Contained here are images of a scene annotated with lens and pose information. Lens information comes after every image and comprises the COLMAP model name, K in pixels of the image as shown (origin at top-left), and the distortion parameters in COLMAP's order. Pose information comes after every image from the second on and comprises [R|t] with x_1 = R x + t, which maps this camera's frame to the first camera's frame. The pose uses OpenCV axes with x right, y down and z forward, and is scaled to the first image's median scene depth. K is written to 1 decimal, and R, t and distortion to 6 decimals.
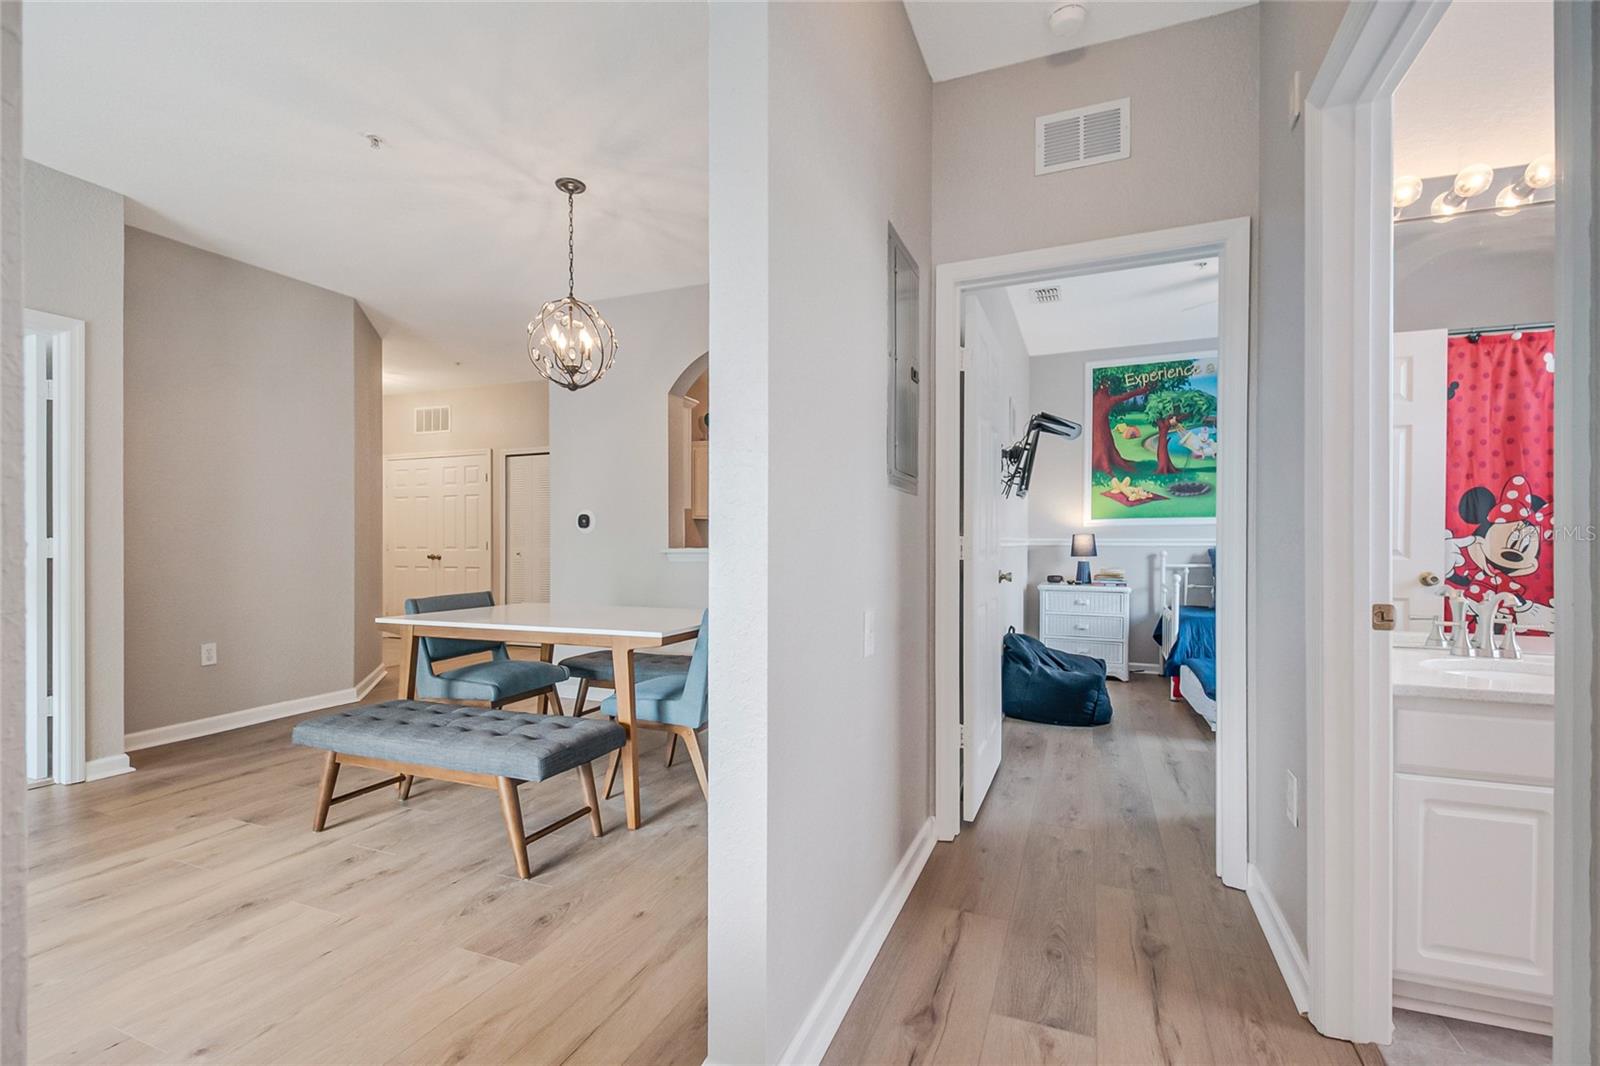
lens RADIAL K [[713.2, 0, 799.6], [0, 713.2, 544.8], [0, 0, 1]] dist [0.019936, -0.013689]
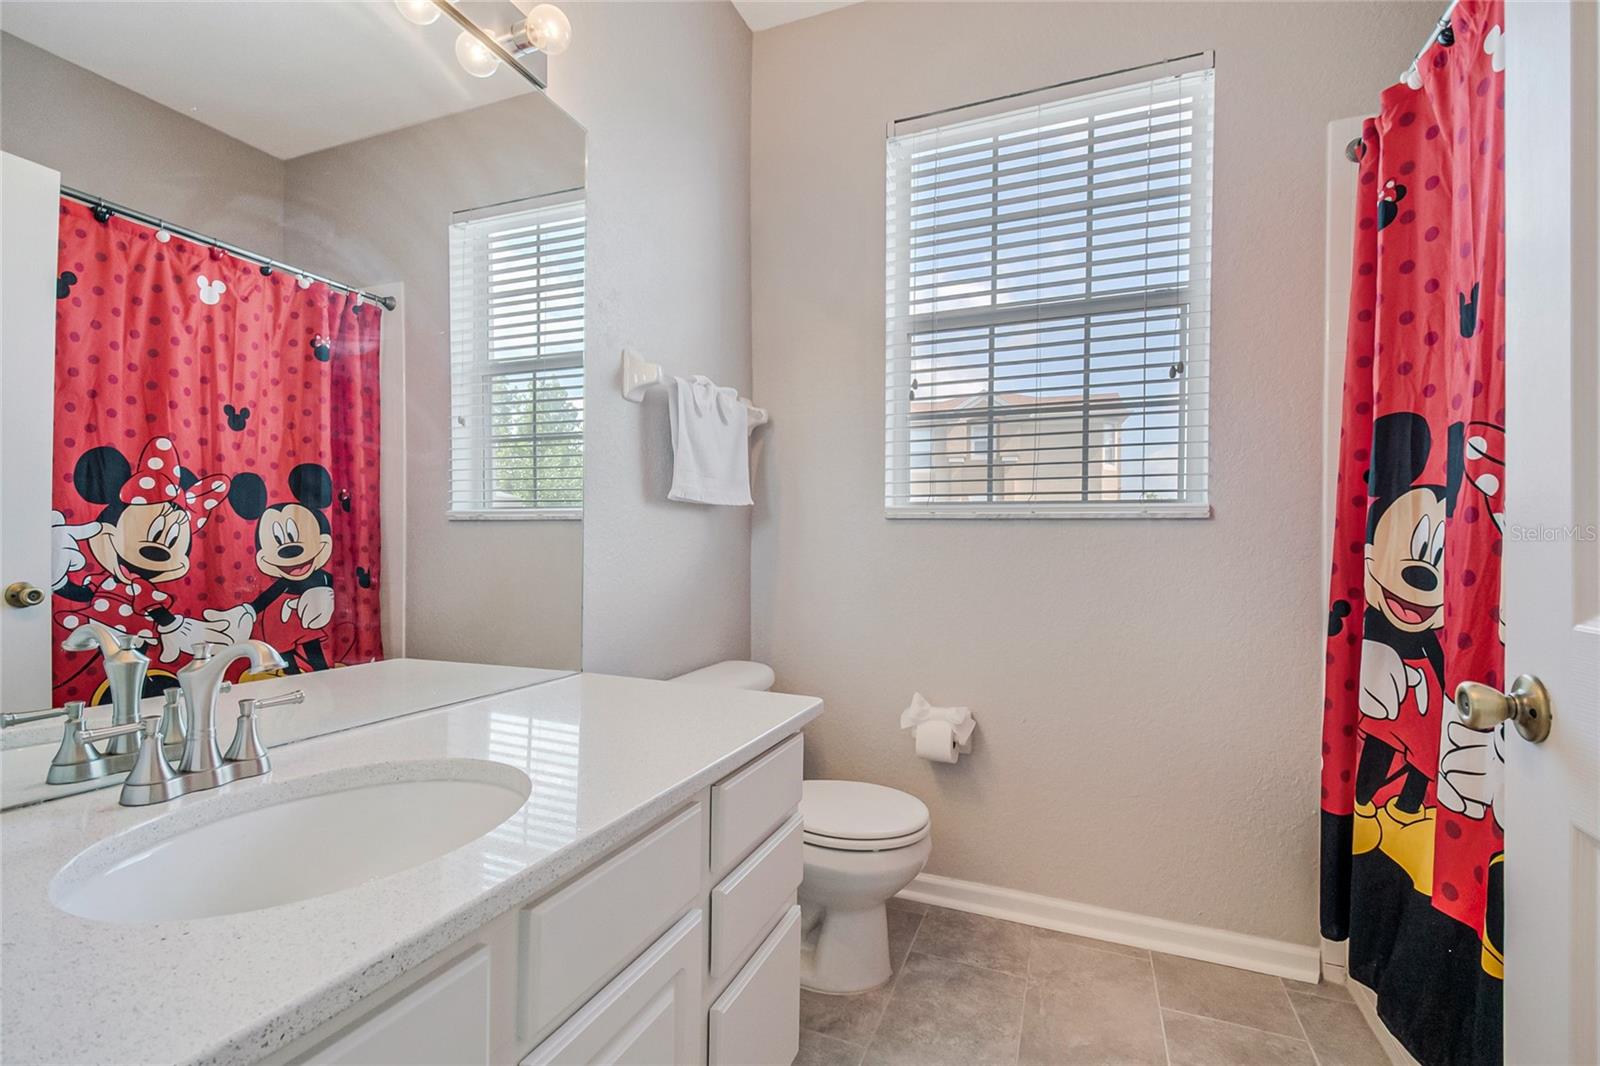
lens RADIAL K [[703.1, 0, 804.7], [0, 703.1, 540.6], [0, 0, 1]] dist [0.037653, -0.023867]
pose [[0.003313, 0.001640, 0.999993, 0.310359], [-0.000001, 0.999999, -0.001640, 0.005132], [-0.999995, 0.000004, 0.003313, 0.374156]]
